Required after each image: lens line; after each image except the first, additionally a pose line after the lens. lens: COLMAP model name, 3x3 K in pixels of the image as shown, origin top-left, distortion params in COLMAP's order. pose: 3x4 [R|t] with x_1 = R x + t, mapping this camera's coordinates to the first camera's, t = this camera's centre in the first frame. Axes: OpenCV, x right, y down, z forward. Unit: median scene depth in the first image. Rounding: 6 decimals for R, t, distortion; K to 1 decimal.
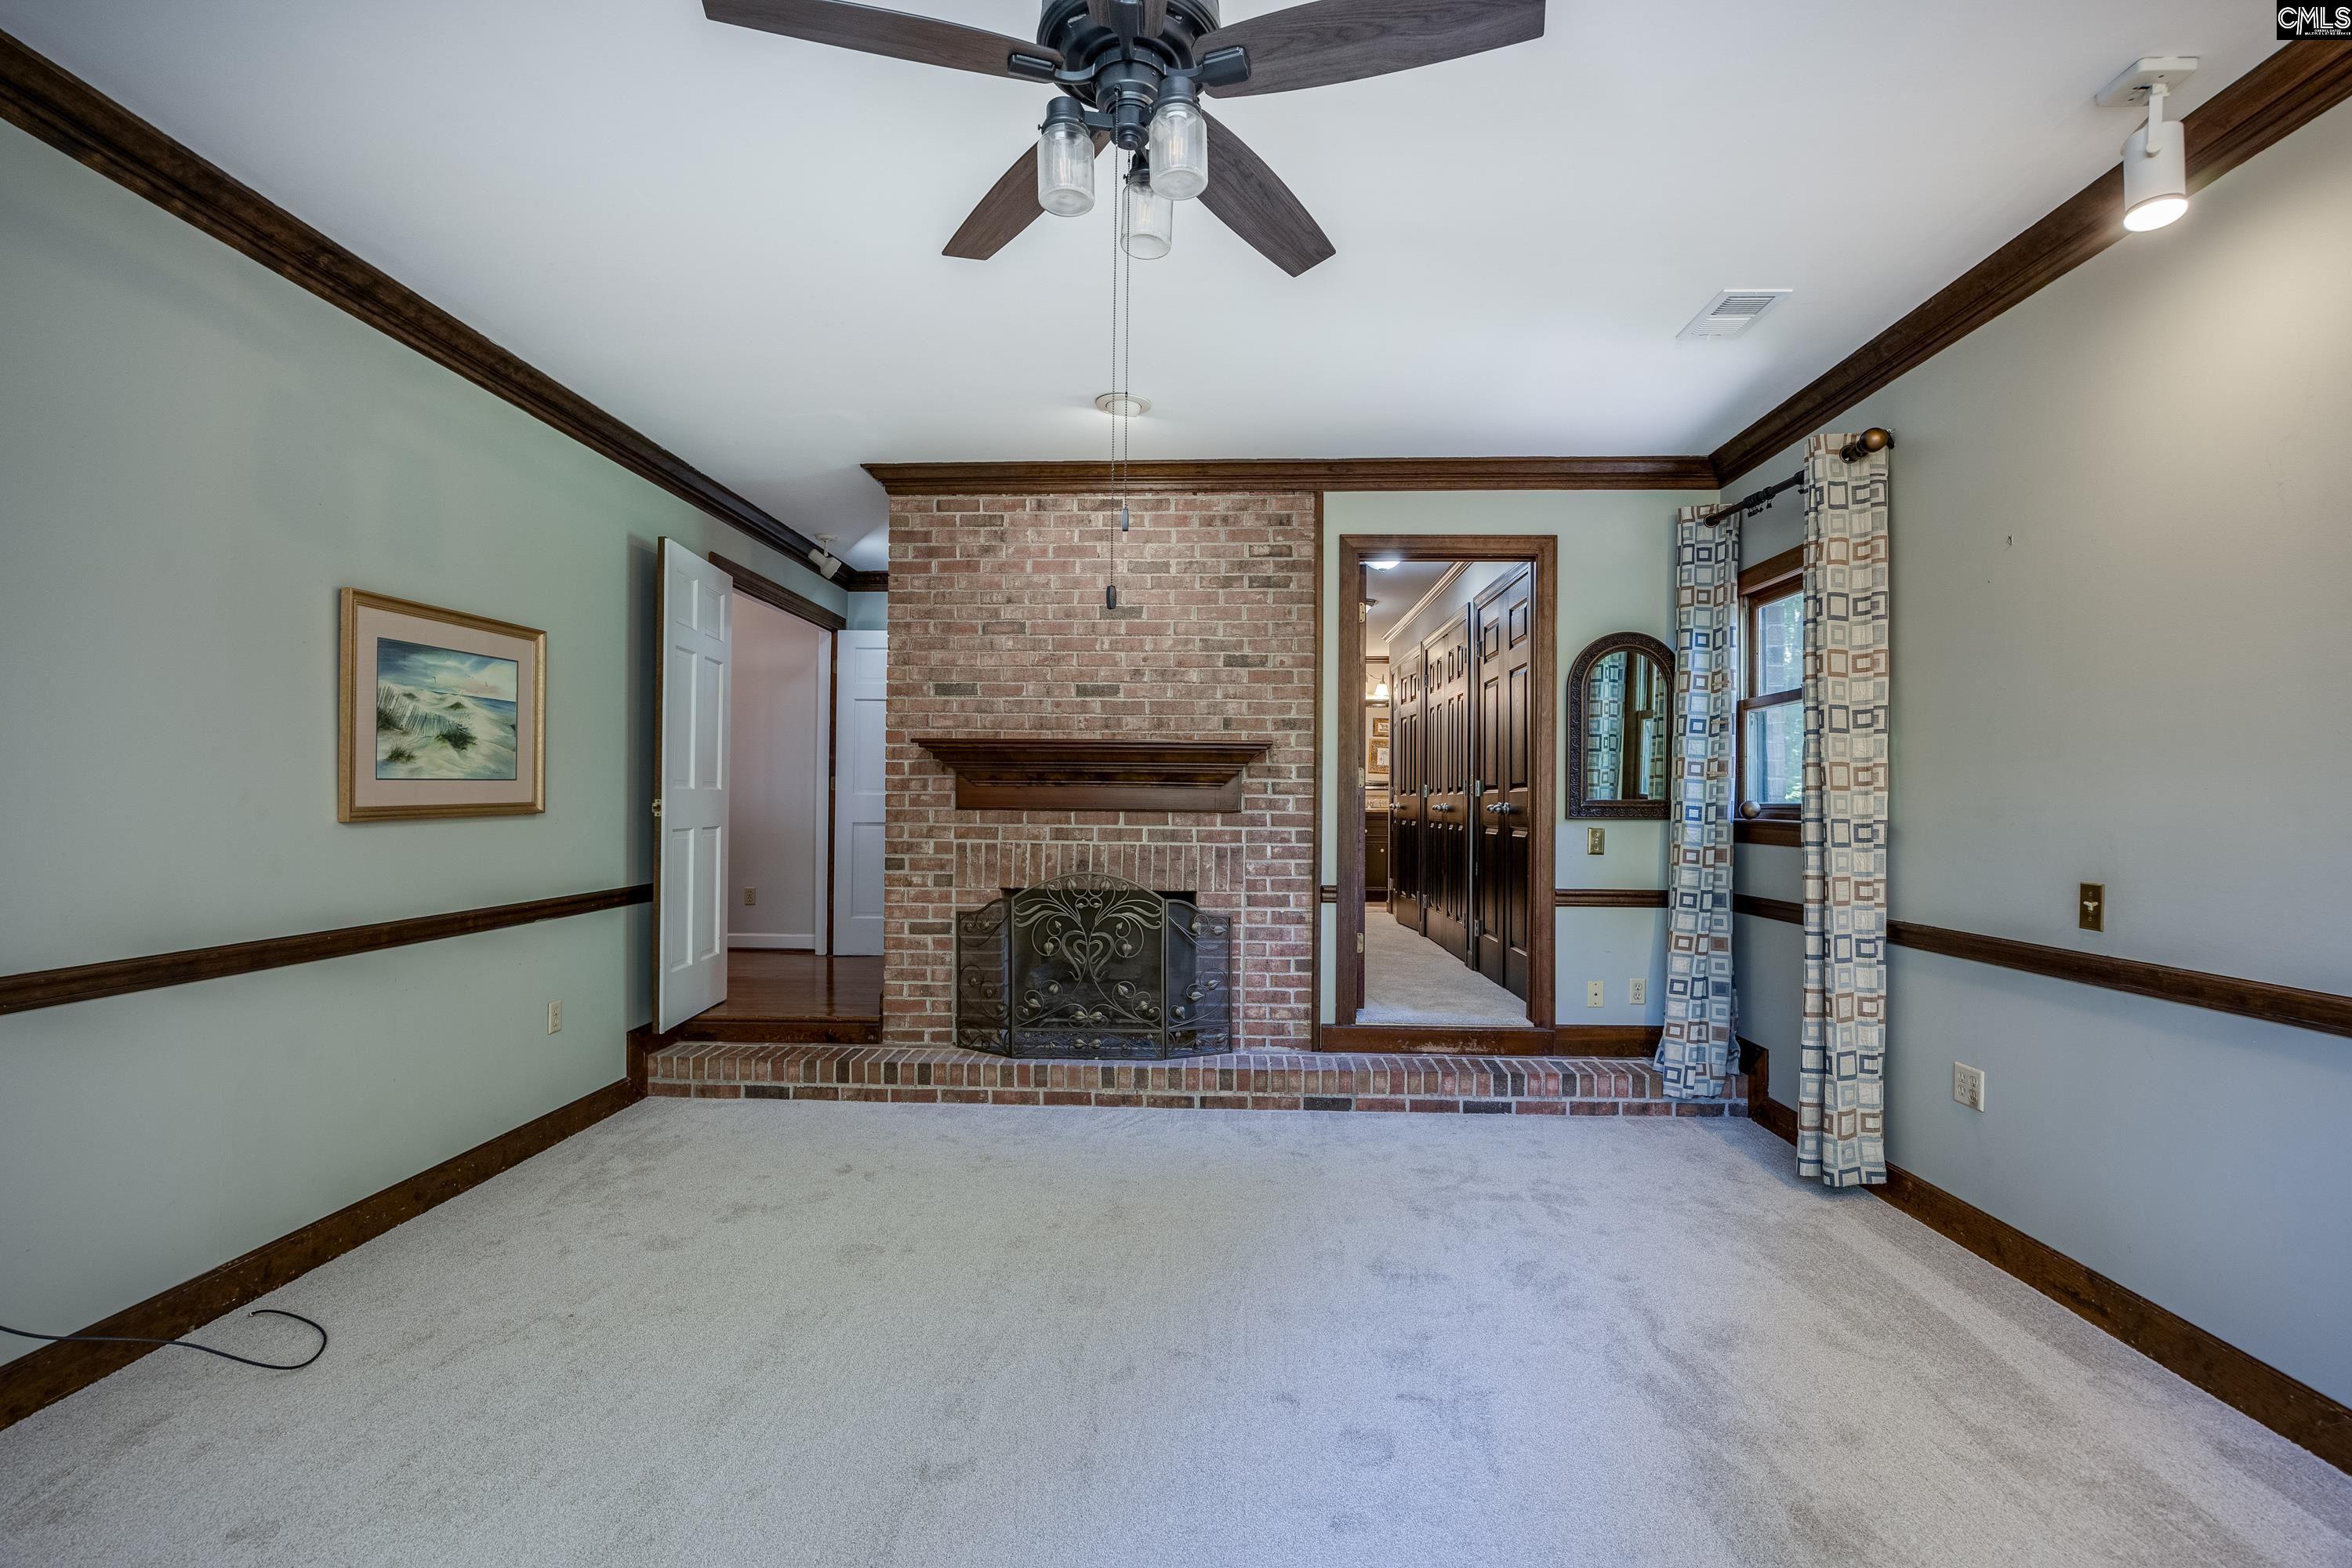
lens RADIAL K [[1030.9, 0, 1174.5], [0, 1030.9, 792.0], [0, 0, 1]] dist [-0.021215, 0.002477]
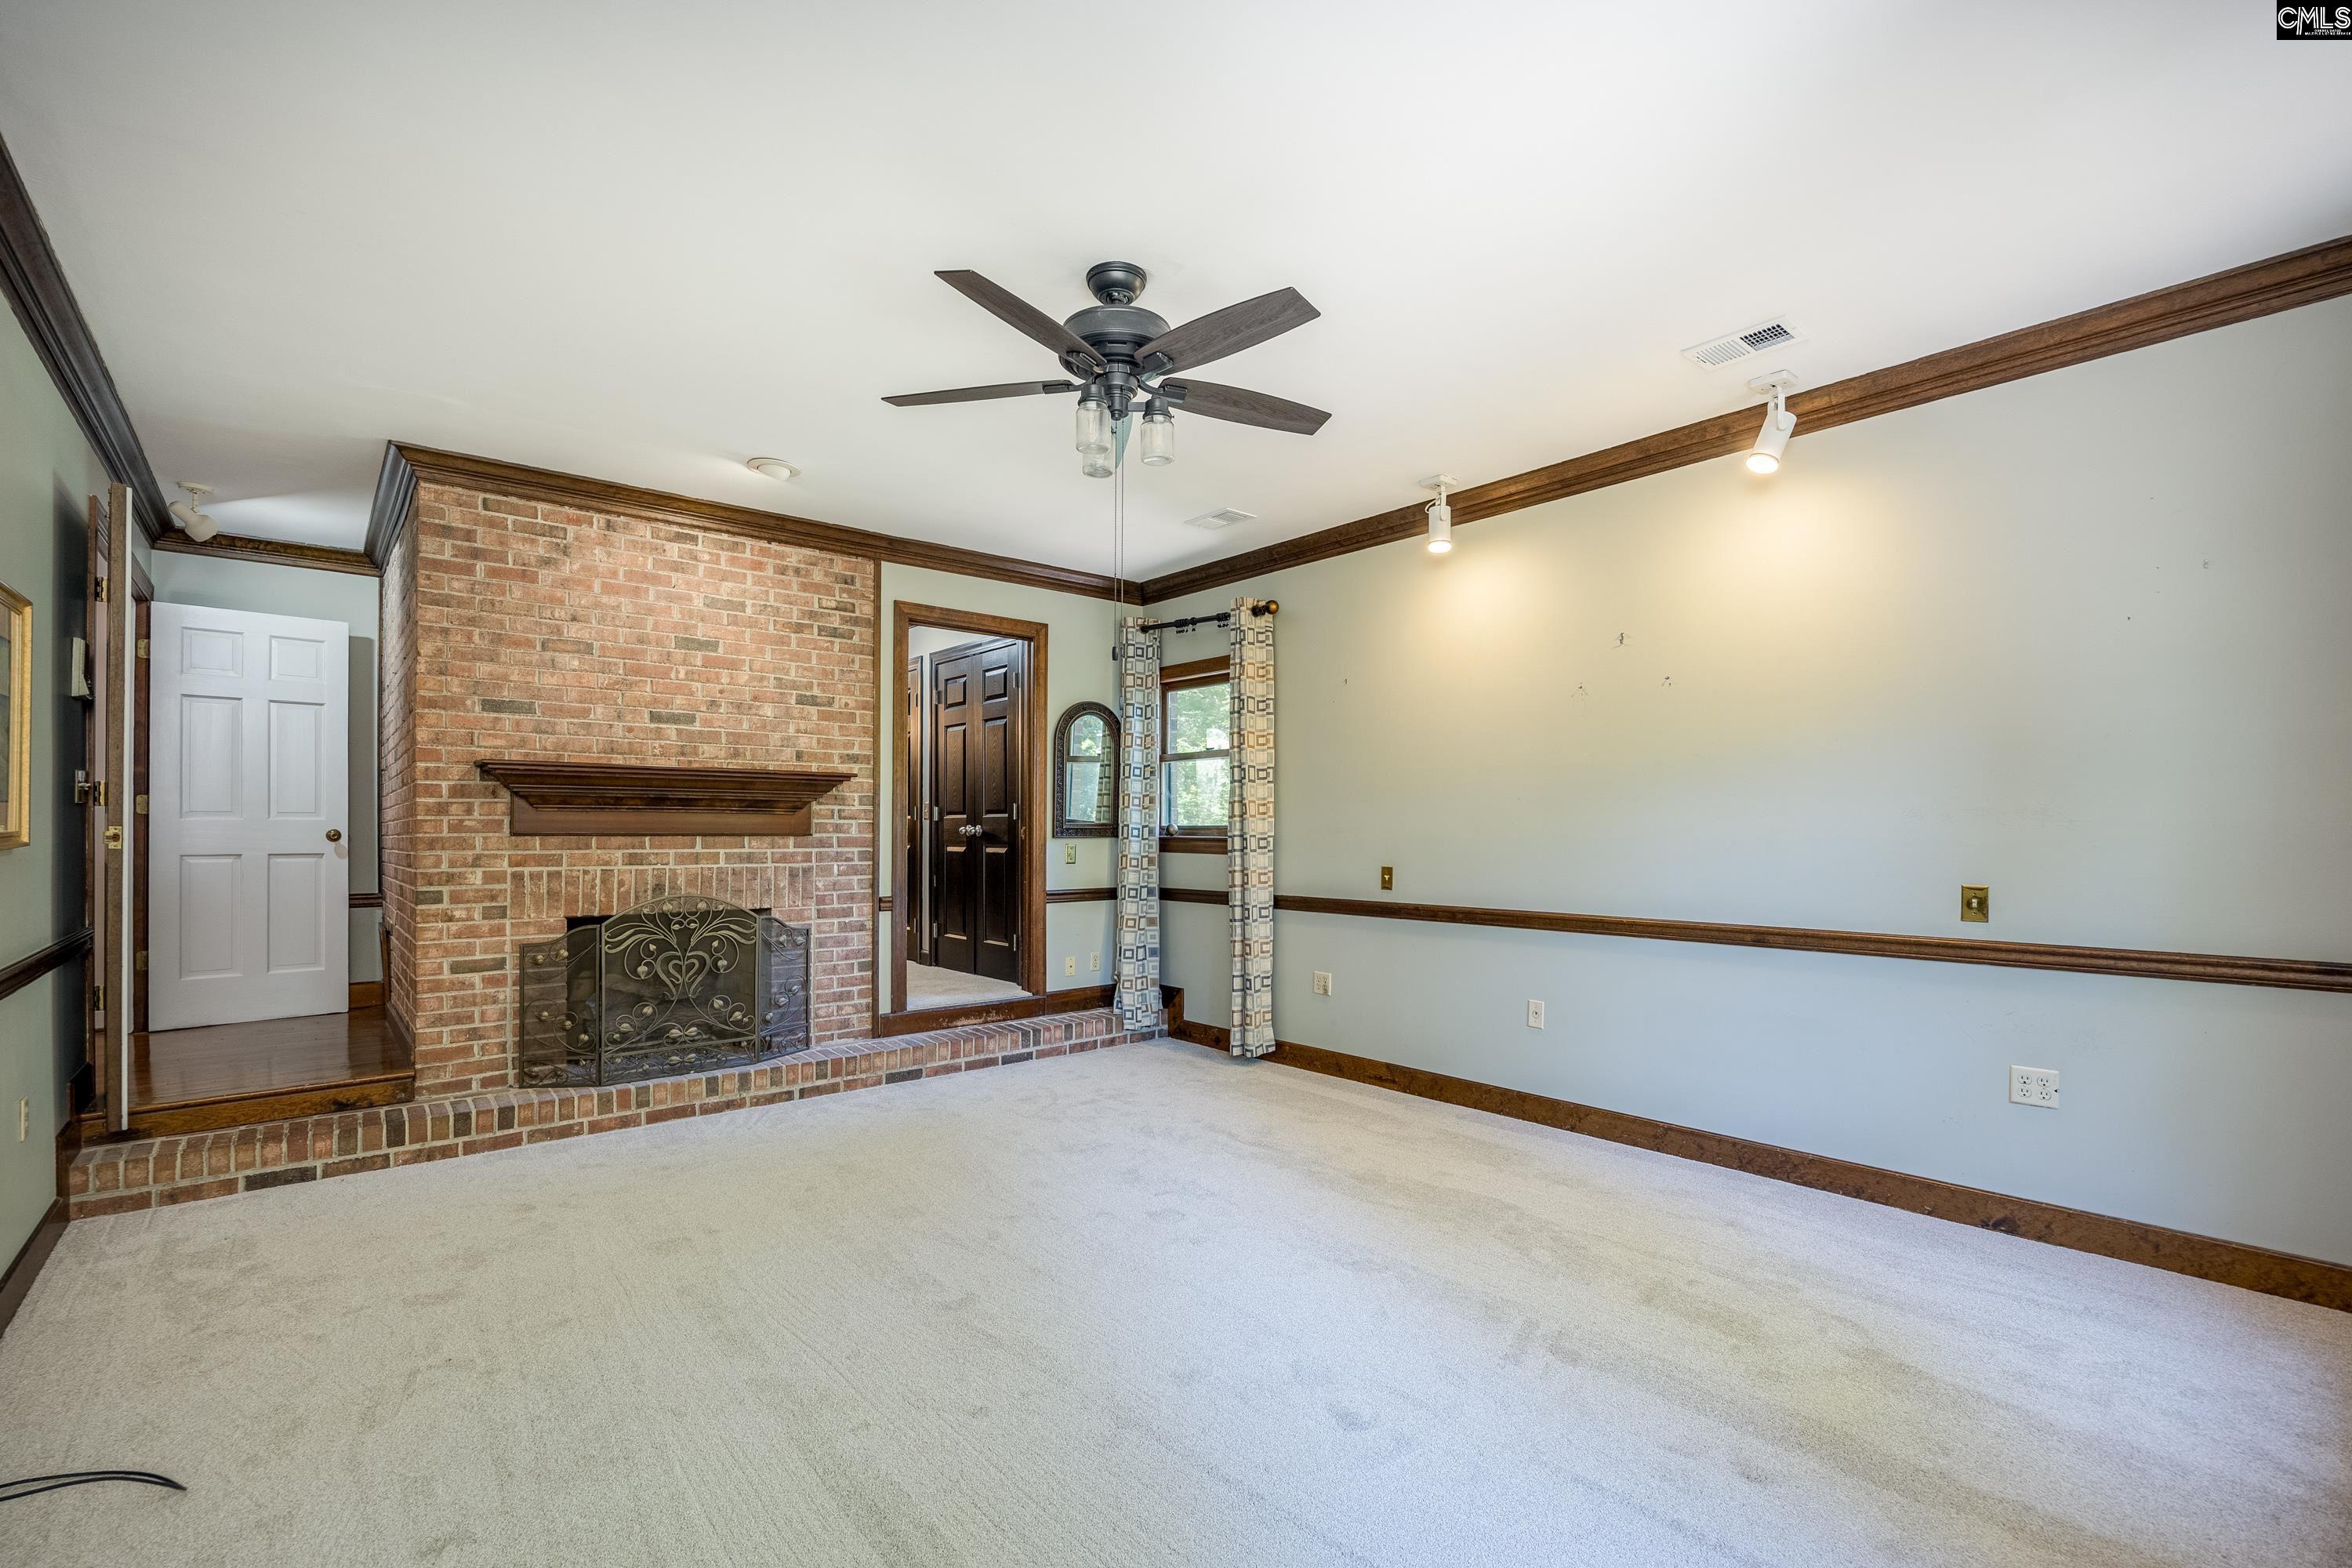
lens RADIAL K [[1030.9, 0, 1206.8], [0, 1030.9, 833.6], [0, 0, 1]] dist [-0.021215, 0.002477]
pose [[0.719697, -0.010047, 0.694215, -0.423641], [-0.003636, 0.999827, 0.018240, -0.004554], [-0.694279, -0.015651, 0.719536, -0.108735]]
